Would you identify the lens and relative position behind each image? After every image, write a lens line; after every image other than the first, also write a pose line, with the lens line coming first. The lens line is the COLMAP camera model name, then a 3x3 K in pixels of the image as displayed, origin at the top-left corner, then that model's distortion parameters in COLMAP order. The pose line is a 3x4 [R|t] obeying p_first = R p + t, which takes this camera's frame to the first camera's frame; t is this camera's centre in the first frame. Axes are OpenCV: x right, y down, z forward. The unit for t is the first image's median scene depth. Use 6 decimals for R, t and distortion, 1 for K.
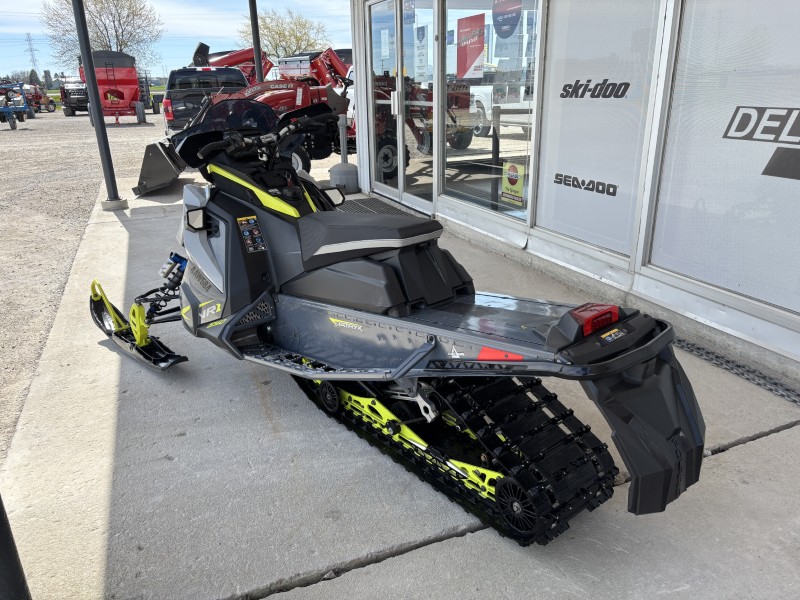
lens RADIAL K [[606.5, 0, 400.0], [0, 606.5, 300.0], [0, 0, 1]] dist [0.061783, -0.071921]
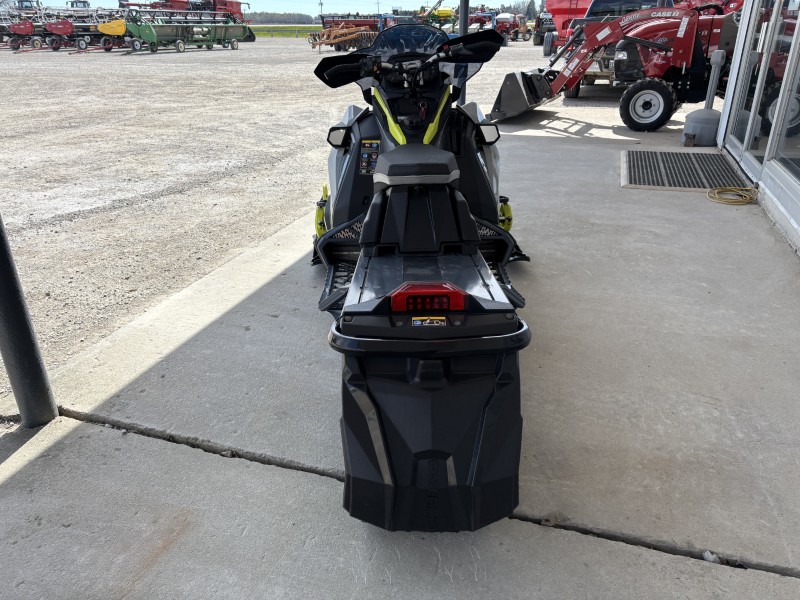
lens RADIAL K [[611.3, 0, 392.9], [0, 611.3, 300.5], [0, 0, 1]] dist [0.053955, -0.068074]
pose [[0.755144, 0.282729, -0.591457, 0.452413], [-0.224747, 0.959194, 0.171568, -0.057807], [0.615829, 0.003369, 0.787873, 0.179043]]
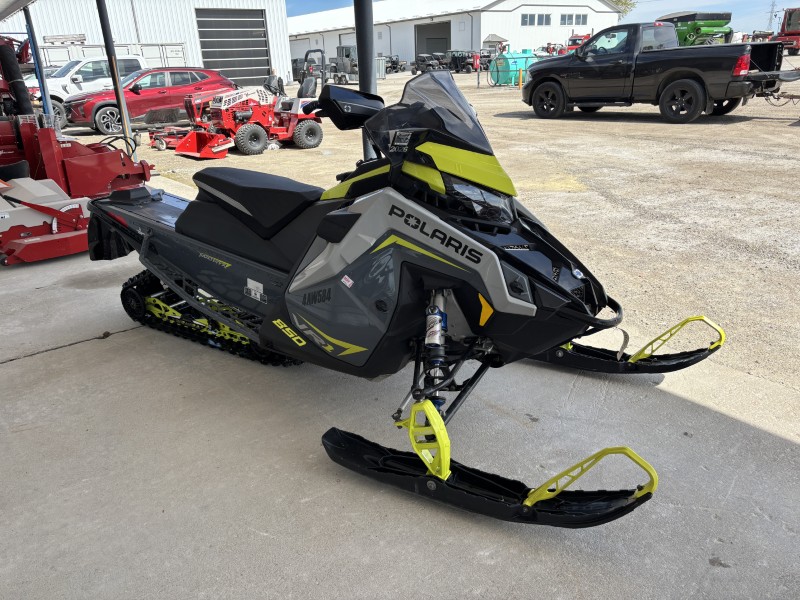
lens RADIAL K [[611.3, 0, 392.9], [0, 611.3, 300.5], [0, 0, 1]] dist [0.053955, -0.068074]
pose [[-0.966564, 0.151905, -0.206590, -0.024187], [-0.017953, 0.763583, 0.645460, -0.596708], [0.255797, 0.627587, -0.735325, 1.718090]]
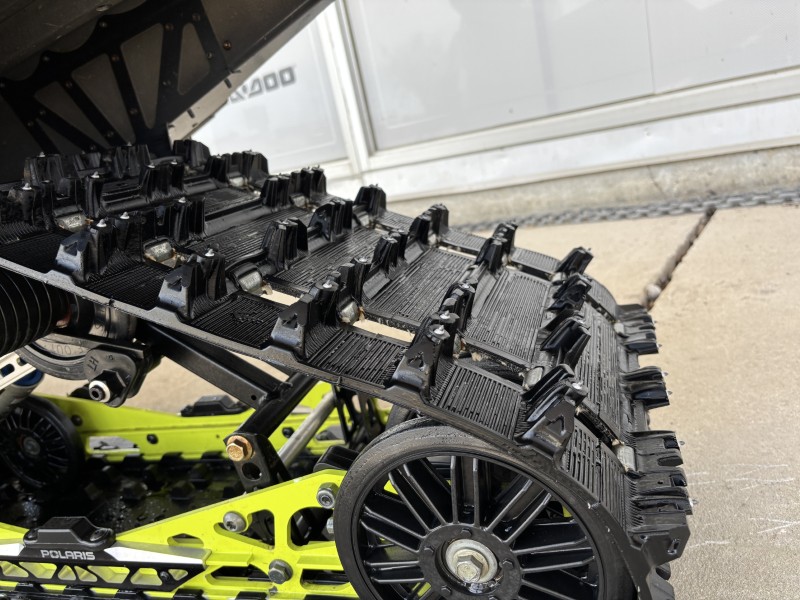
lens RADIAL K [[611.3, 0, 392.9], [0, 611.3, 300.5], [0, 0, 1]] dist [0.053955, -0.068074]
pose [[0.831324, -0.289993, 0.474136, 0.062511], [0.355070, 0.933411, -0.051664, 0.168042], [-0.427582, 0.211301, 0.878934, 0.525343]]
